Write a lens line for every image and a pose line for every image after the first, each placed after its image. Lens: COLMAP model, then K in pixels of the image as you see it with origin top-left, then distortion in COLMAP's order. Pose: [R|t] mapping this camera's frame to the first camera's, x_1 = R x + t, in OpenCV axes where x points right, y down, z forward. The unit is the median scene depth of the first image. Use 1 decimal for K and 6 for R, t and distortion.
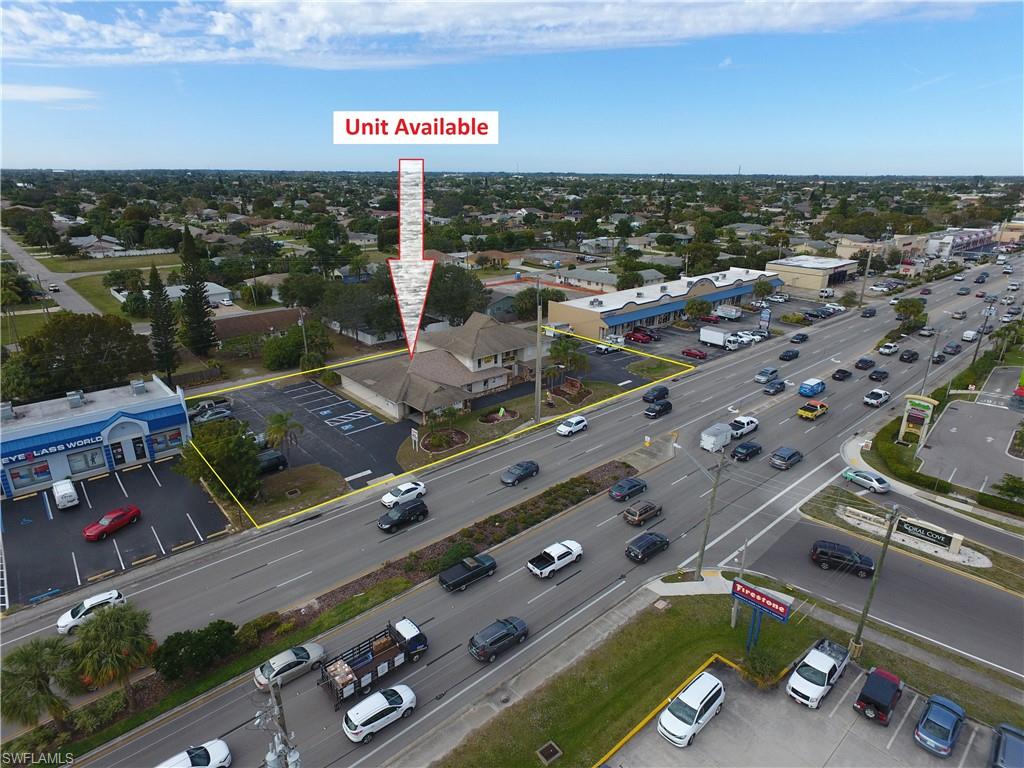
lens RADIAL K [[598.5, 0, 511.3], [0, 598.5, 341.3], [0, 0, 1]] dist [-0.015184, 0.026130]
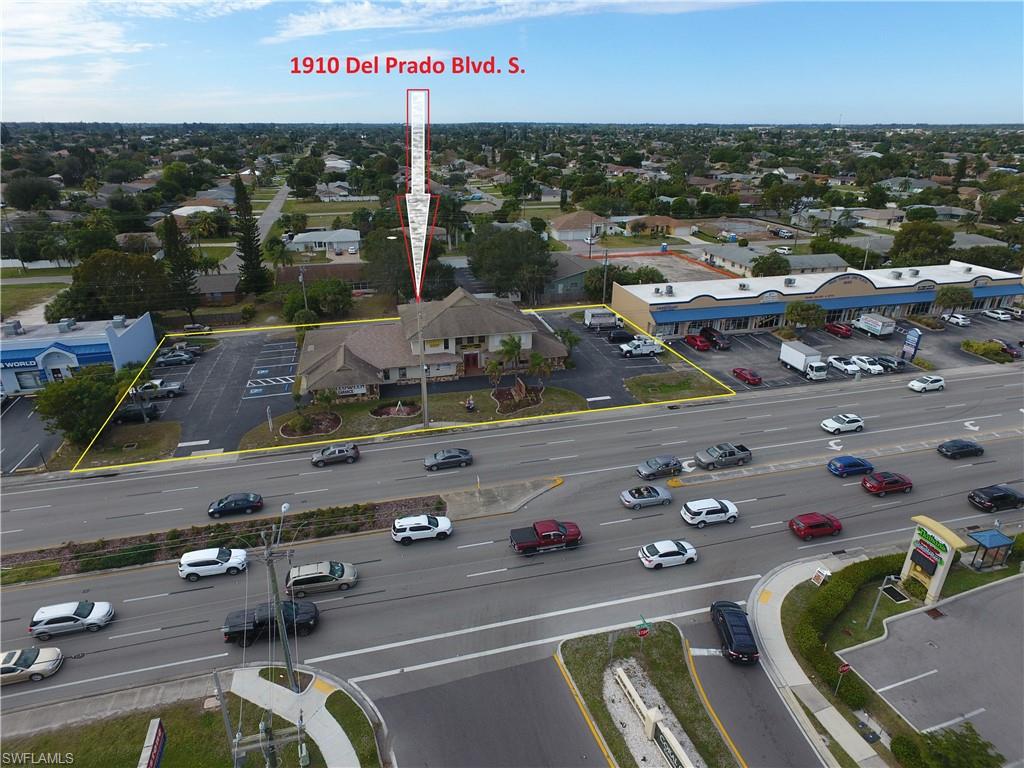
lens RADIAL K [[590.0, 0, 511.6], [0, 590.0, 374.6], [0, 0, 1]] dist [-0.007826, 0.012336]
pose [[0.890292, 0.174177, -0.420764, 0.395642], [-0.120046, 0.981047, 0.152105, -0.063669], [0.439282, -0.084907, 0.894328, 0.248461]]
